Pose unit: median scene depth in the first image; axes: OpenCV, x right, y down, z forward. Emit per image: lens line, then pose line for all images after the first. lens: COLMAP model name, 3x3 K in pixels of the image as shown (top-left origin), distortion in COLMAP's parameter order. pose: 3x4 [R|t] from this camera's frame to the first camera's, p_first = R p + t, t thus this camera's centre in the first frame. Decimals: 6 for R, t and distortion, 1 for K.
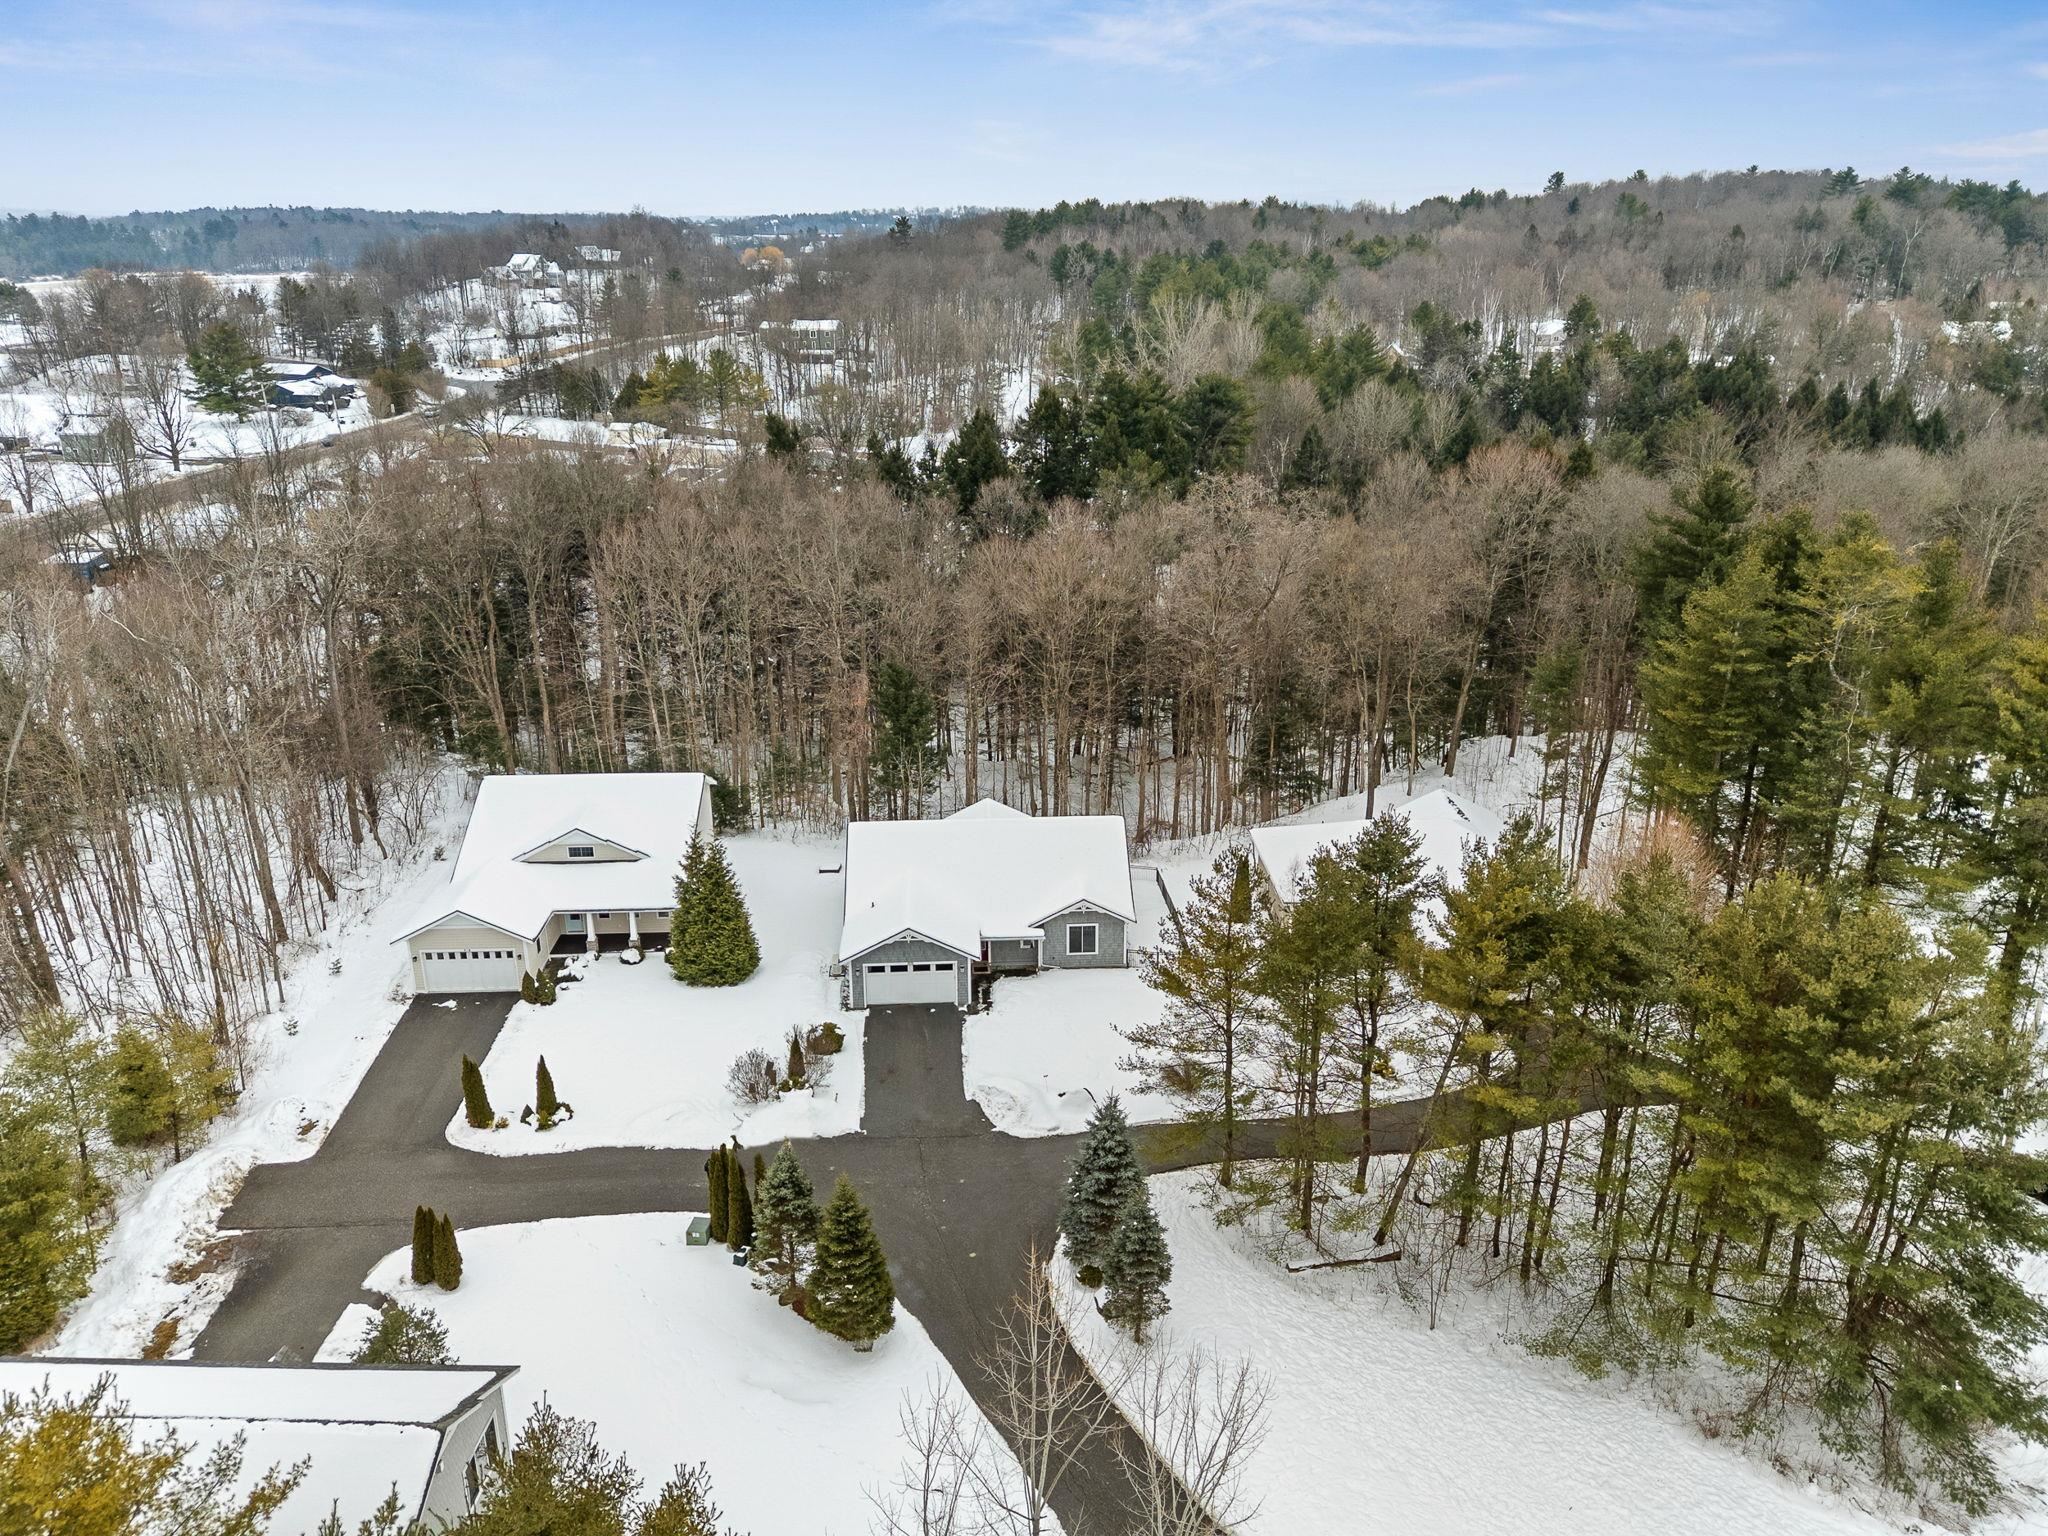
lens RADIAL K [[1508.0, 0, 1026.4], [0, 1508.0, 765.9], [0, 0, 1]] dist [0.076931, -0.067921]
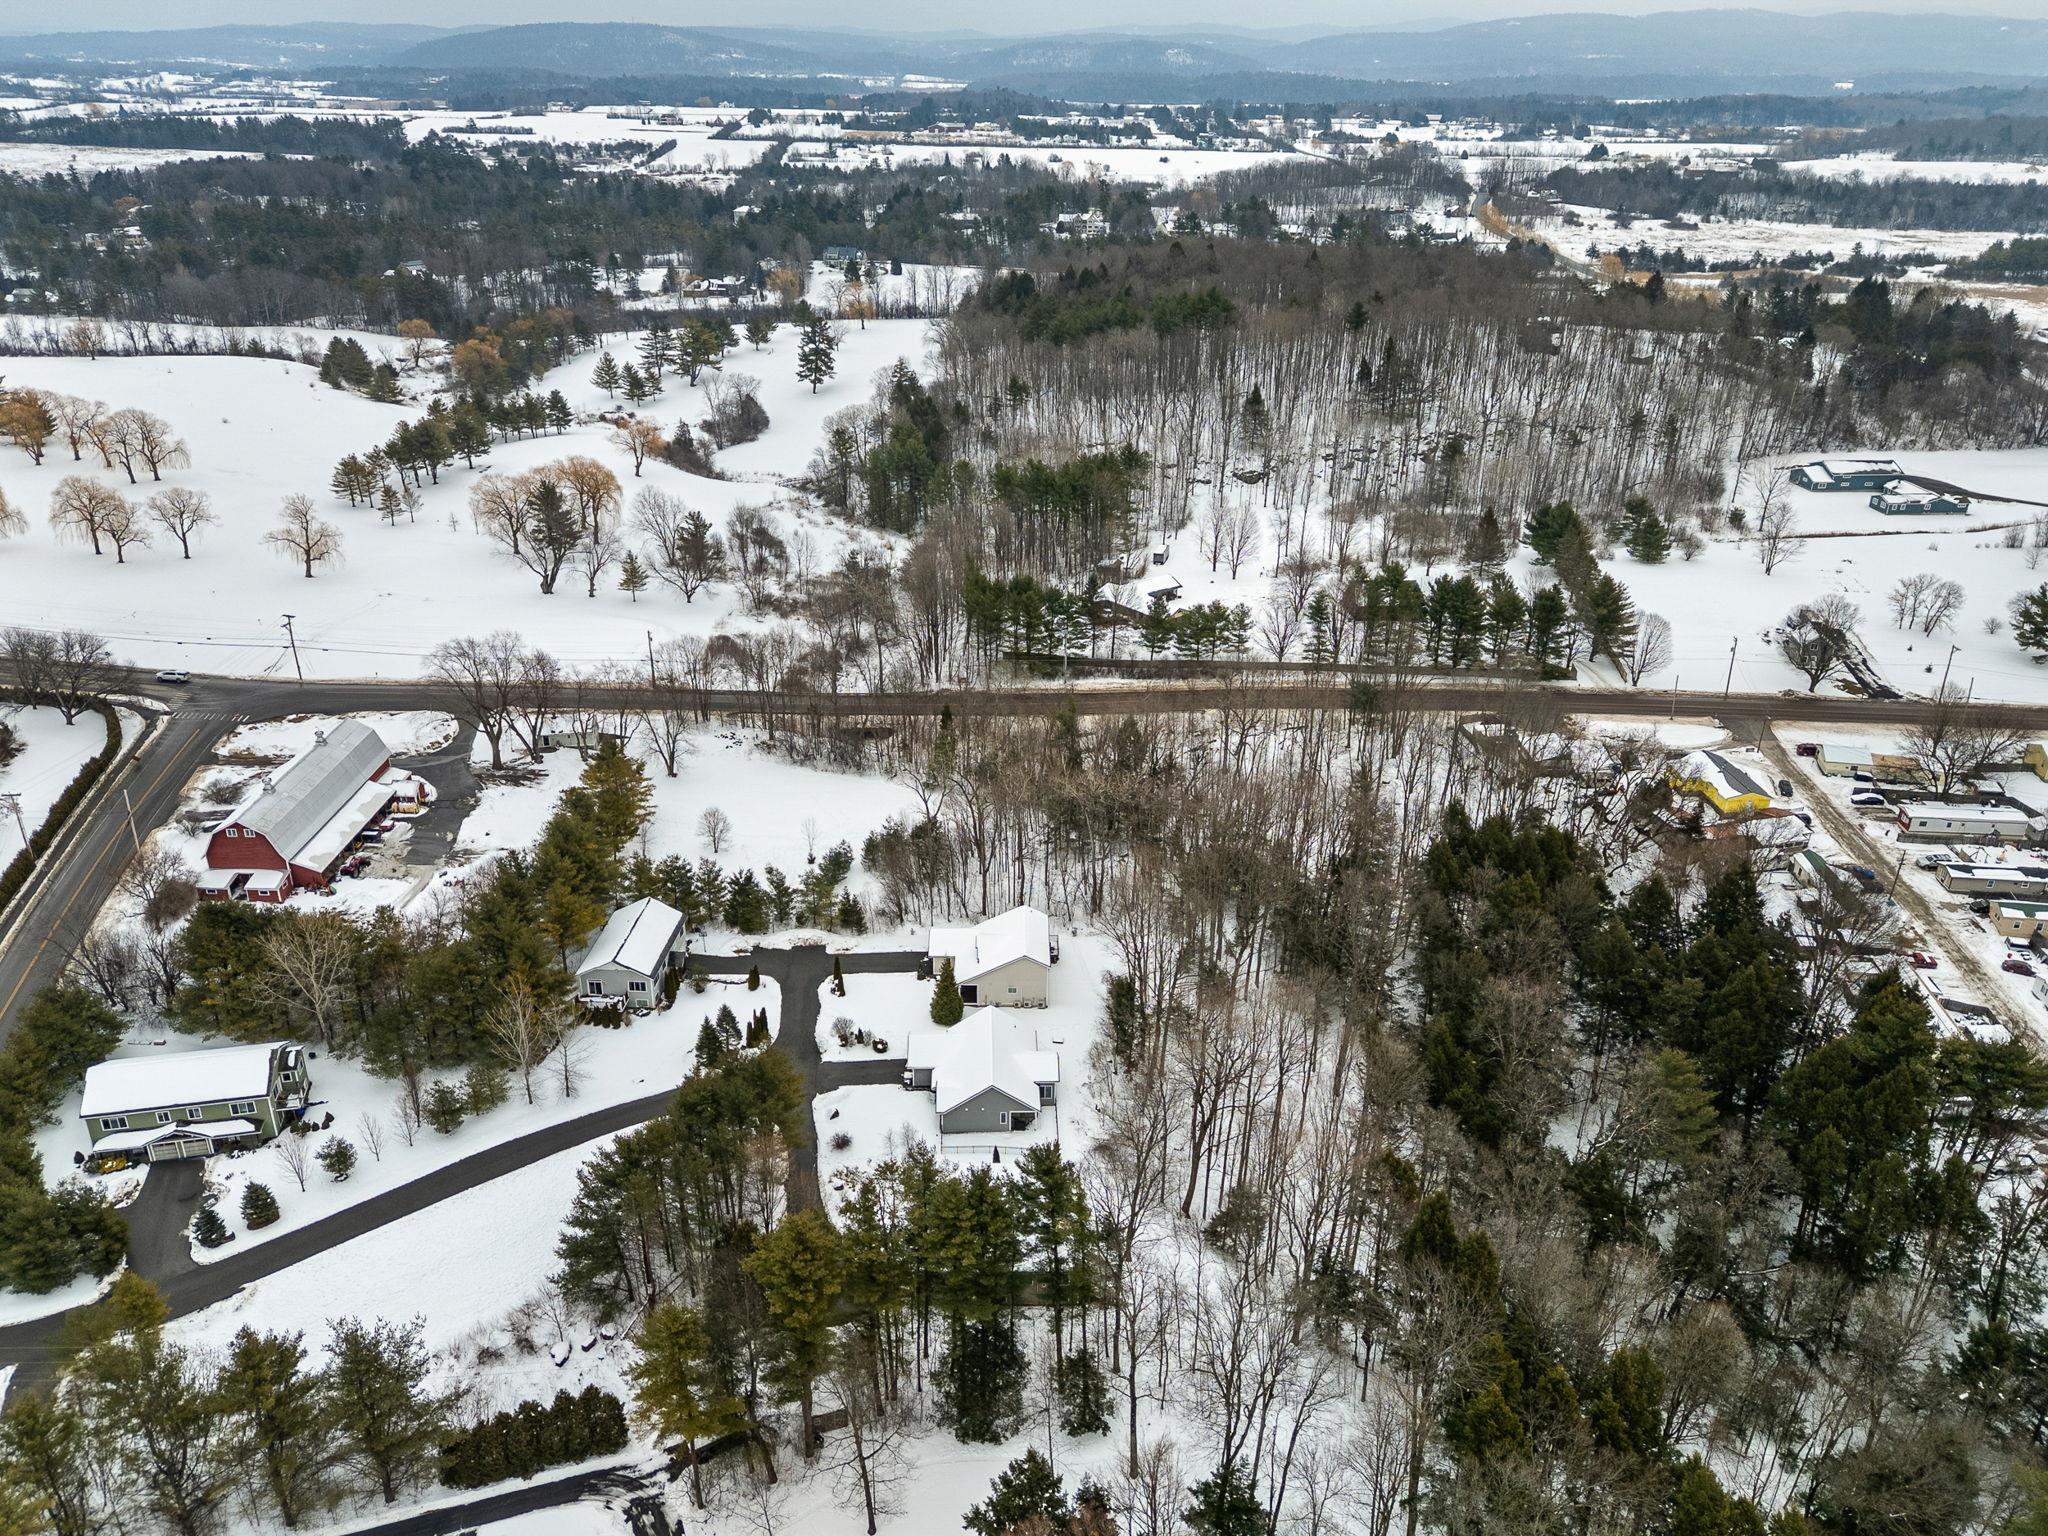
lens RADIAL K [[1508.0, 0, 1024.9], [0, 1508.0, 775.1], [0, 0, 1]] dist [0.076931, -0.067921]
pose [[-0.023855, 0.433947, -0.900622, 1.866712], [-0.344122, 0.842261, 0.414942, -1.279640], [0.938622, 0.319823, 0.129238, 0.729388]]
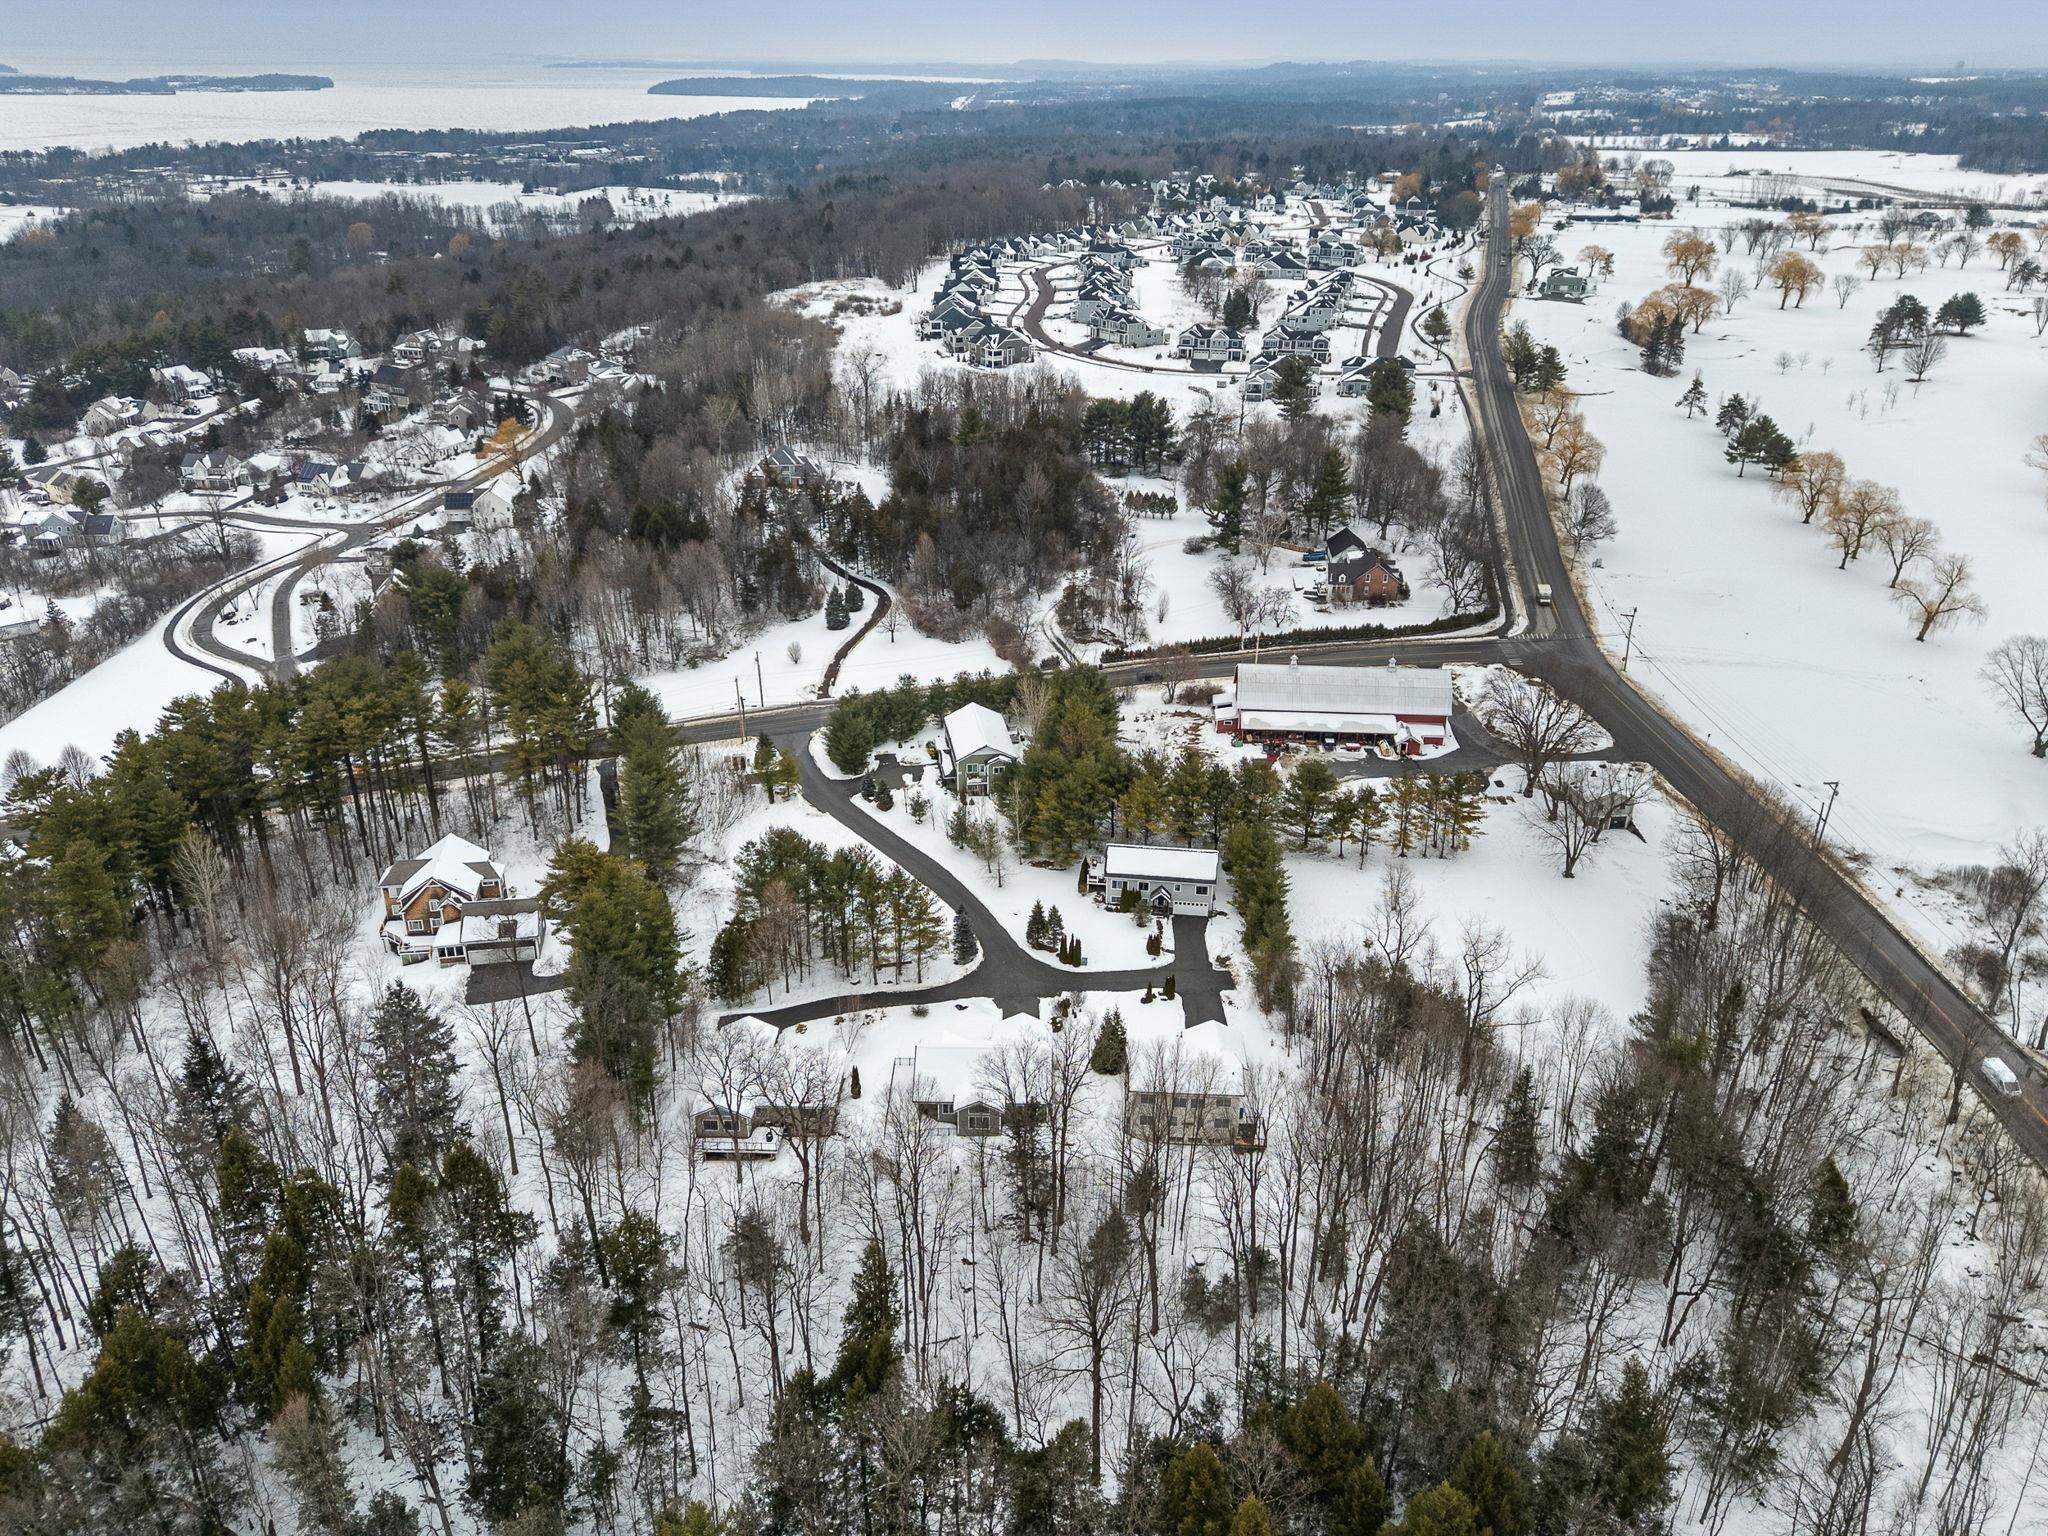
lens RADIAL K [[1508.0, 0, 1006.2], [0, 1508.0, 777.0], [0, 0, 1]] dist [0.076931, -0.067921]
pose [[-0.997542, -0.027007, 0.064659, -0.194138], [0.026307, 0.710908, 0.702793, -1.816025], [-0.064947, 0.702766, -0.708450, 2.401438]]
